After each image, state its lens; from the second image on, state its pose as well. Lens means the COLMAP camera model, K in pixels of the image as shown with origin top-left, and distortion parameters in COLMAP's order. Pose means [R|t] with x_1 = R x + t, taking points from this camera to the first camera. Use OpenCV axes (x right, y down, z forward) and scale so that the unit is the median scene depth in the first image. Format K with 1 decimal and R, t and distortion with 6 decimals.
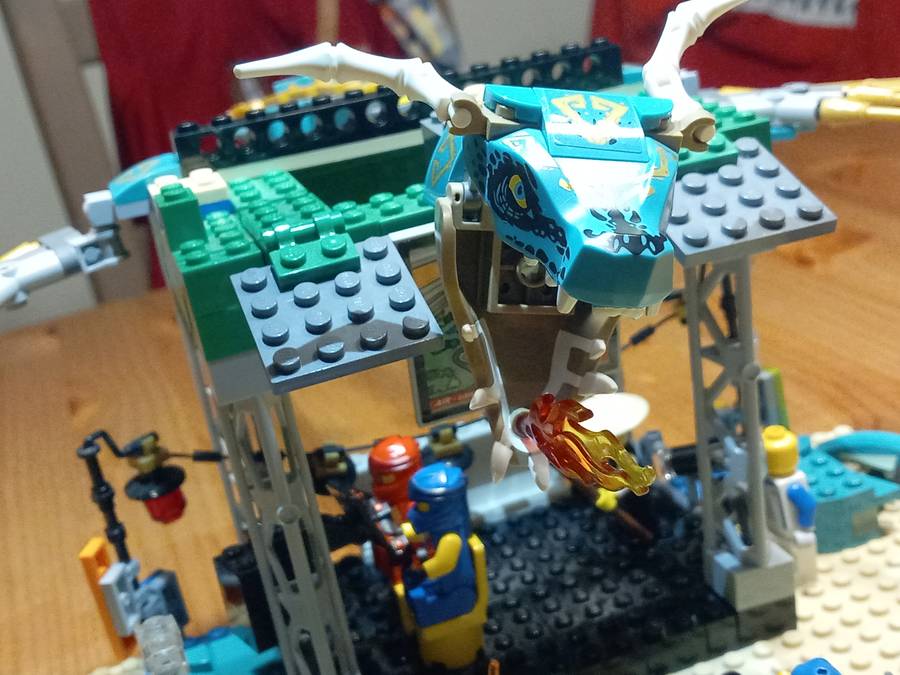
lens RADIAL K [[1297.2, 0, 450.0], [0, 1297.2, 290.3], [0, 0, 1]] dist [0.150295, -0.110841]
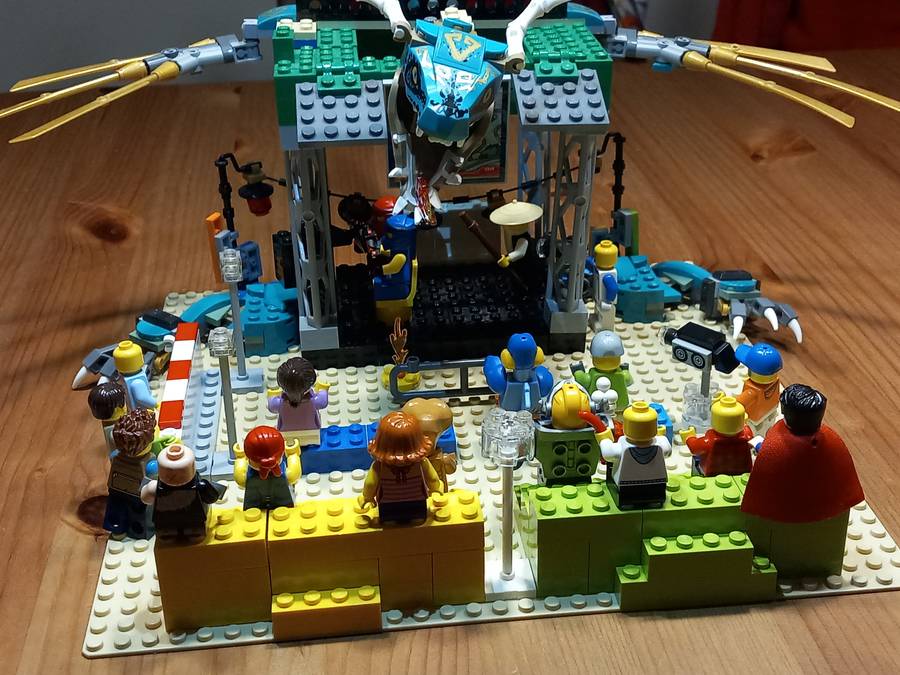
lens RADIAL K [[1297.2, 0, 450.0], [0, 1297.2, 290.3], [0, 0, 1]] dist [0.150295, -0.110841]
pose [[0.962867, 0.235110, -0.132703, 0.311409], [-0.214697, 0.964842, 0.151609, -0.047502], [0.163682, -0.117488, 0.979492, -0.729974]]
